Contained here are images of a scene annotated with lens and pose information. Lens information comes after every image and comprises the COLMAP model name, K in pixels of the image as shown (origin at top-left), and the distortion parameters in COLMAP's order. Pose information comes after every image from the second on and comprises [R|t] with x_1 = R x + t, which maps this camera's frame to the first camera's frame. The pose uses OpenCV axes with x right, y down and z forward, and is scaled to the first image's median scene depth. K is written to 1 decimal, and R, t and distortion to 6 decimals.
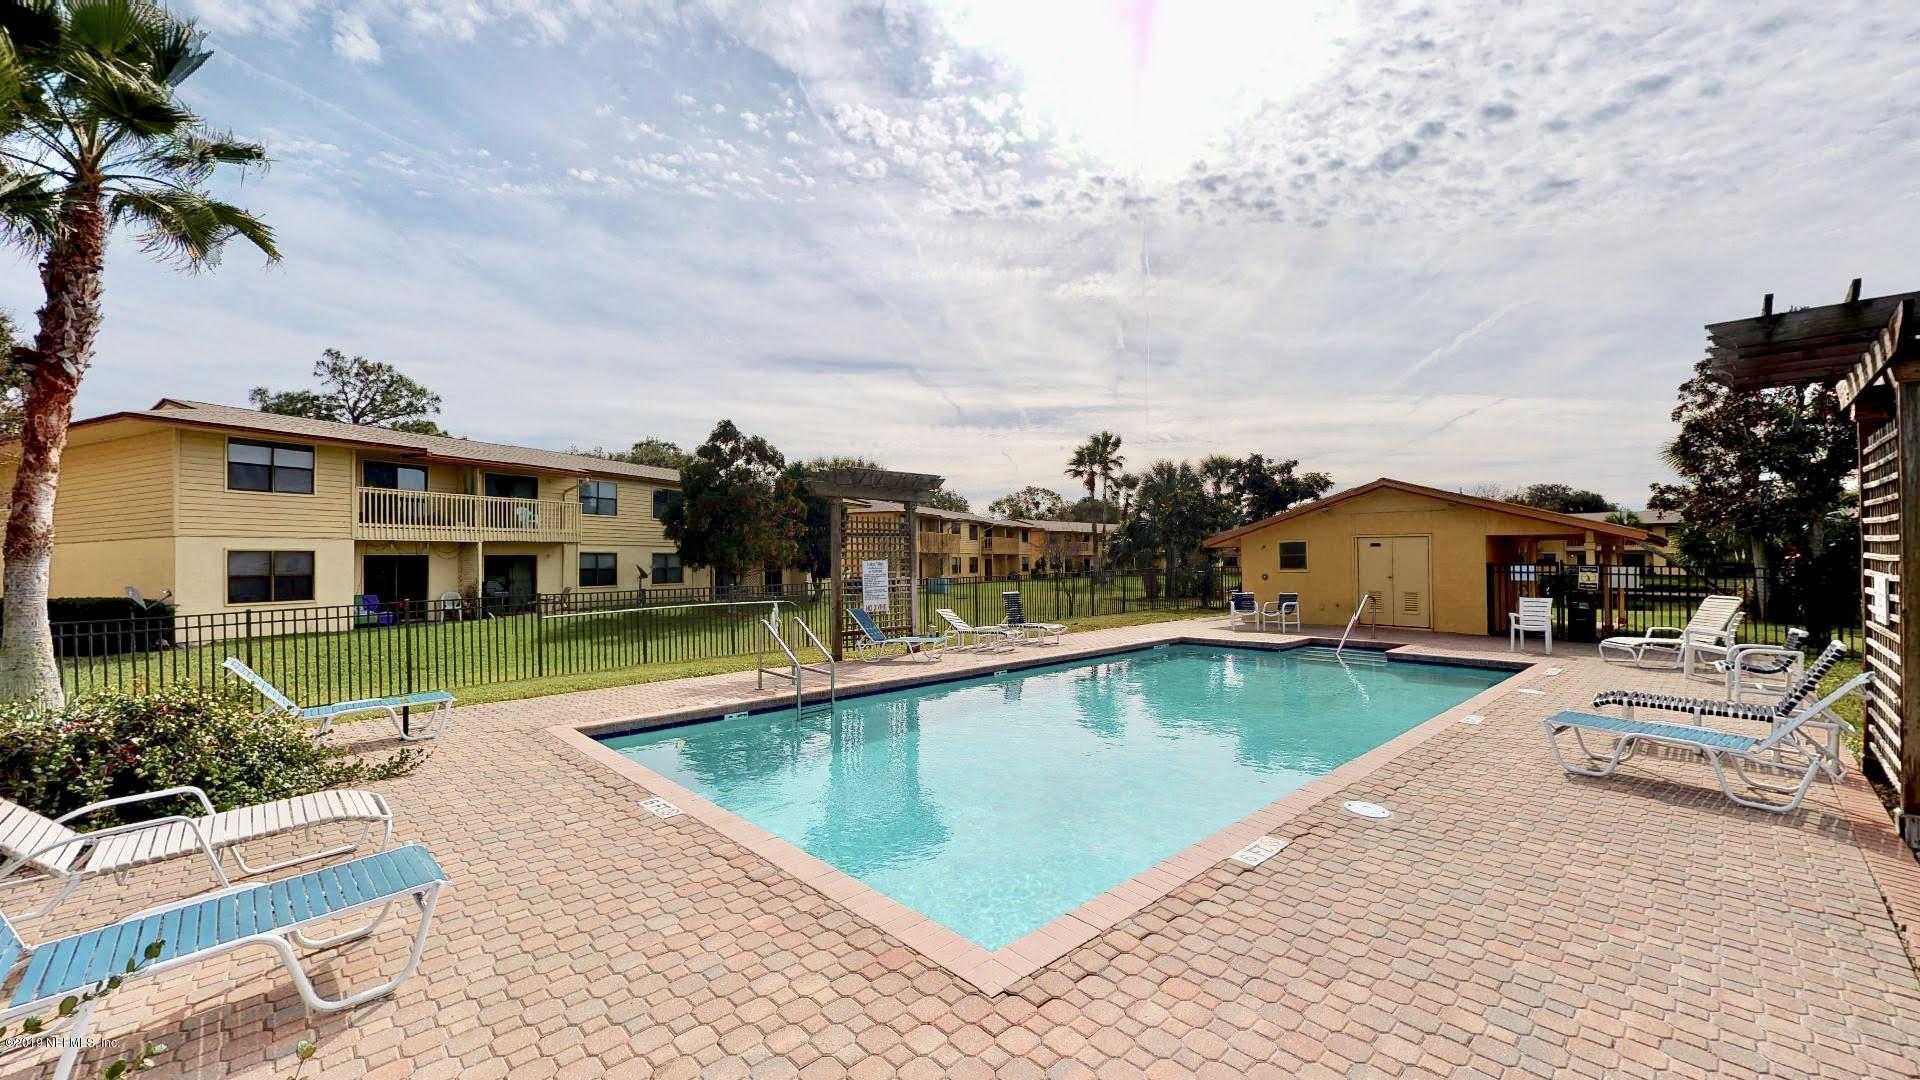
lens RADIAL K [[736.5, 0, 967.4], [0, 736.5, 550.9], [0, 0, 1]] dist [-0.000348, 0.000055]
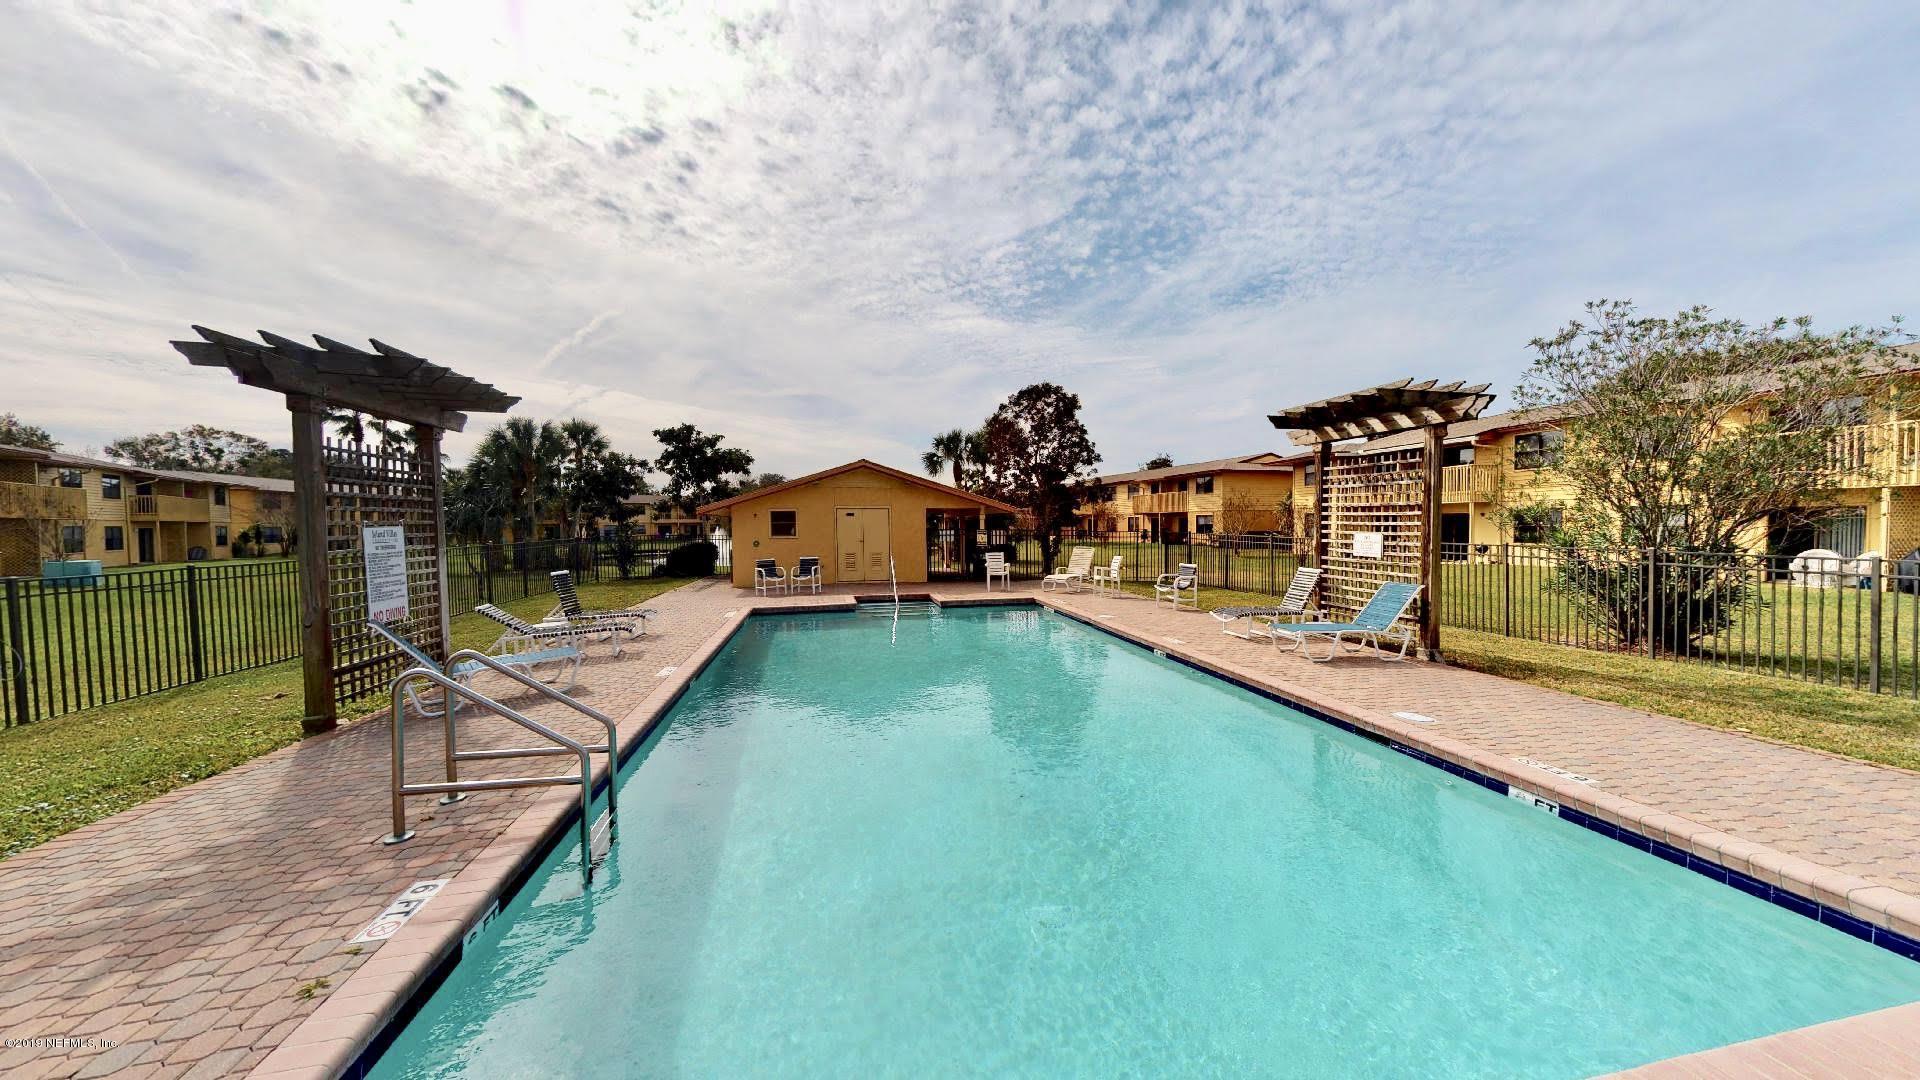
lens RADIAL K [[632.4, 0, 959.7], [0, 632.4, 541.9], [0, 0, 1]] dist [-0.000499, 0.000171]
pose [[0.532042, -0.021201, 0.846452, -0.063797], [-0.006762, 0.999548, 0.029285, 0.001528], [-0.846691, -0.021305, 0.531659, 0.085933]]
